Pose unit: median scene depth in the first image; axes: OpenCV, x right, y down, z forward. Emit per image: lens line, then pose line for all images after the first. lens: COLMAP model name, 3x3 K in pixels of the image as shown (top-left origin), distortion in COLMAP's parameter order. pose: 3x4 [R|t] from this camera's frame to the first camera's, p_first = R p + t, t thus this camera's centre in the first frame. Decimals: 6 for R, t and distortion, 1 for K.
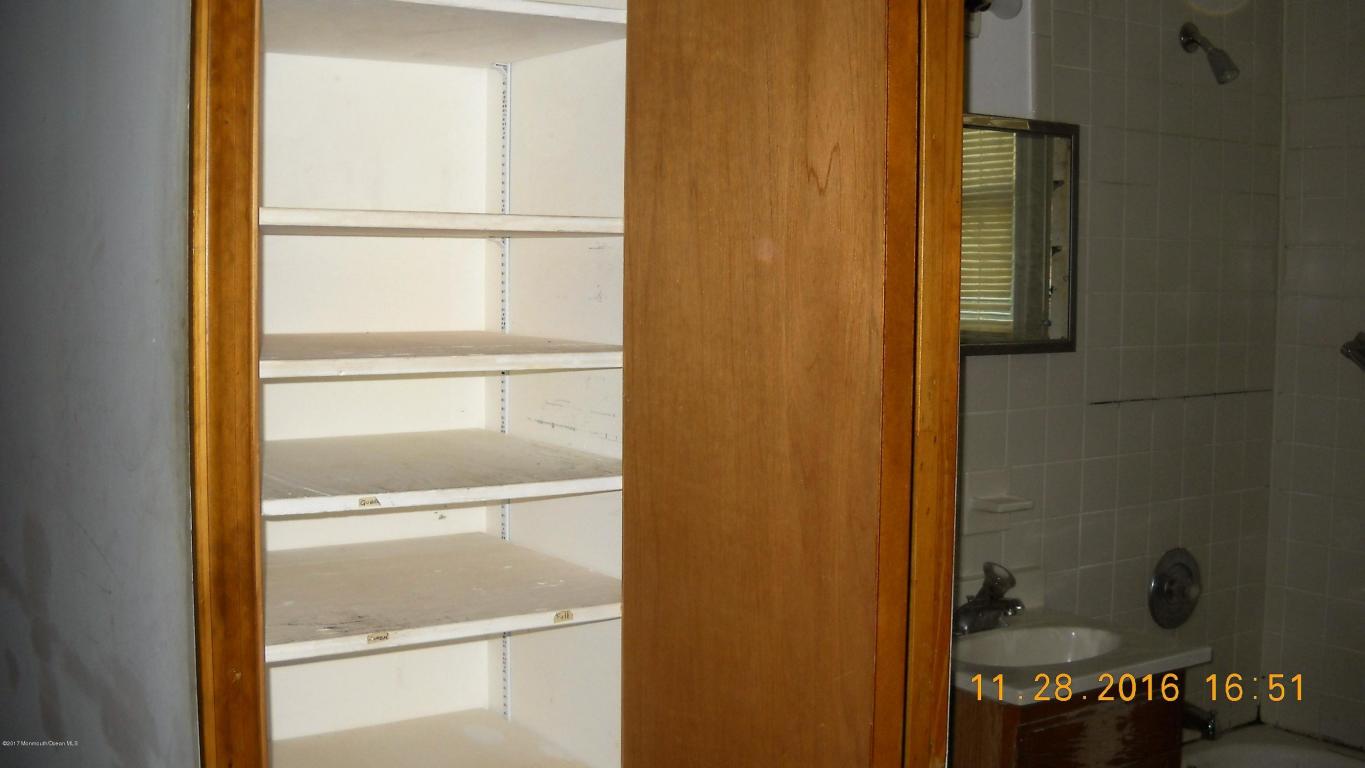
lens RADIAL K [[1553.8, 0, 682.5], [0, 1553.8, 383.6], [0, 0, 1]] dist [-0.206297, 0.000000]
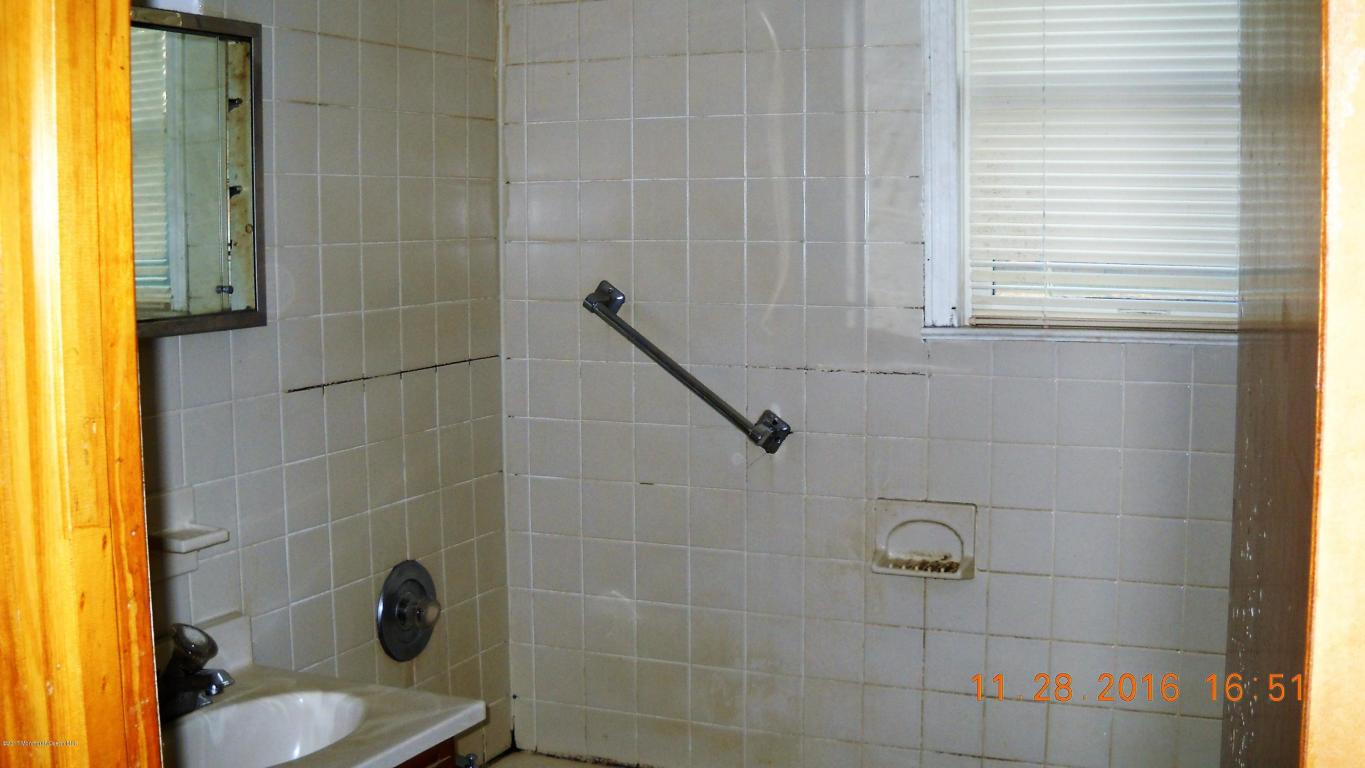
lens RADIAL K [[1553.8, 0, 684.1], [0, 1553.8, 383.3], [0, 0, 1]] dist [-0.206297, 0.000000]
pose [[0.851289, -0.069903, 0.520019, 0.037285], [0.055866, 0.997528, 0.042636, -0.012828], [-0.521714, -0.007244, 0.853090, 0.246492]]
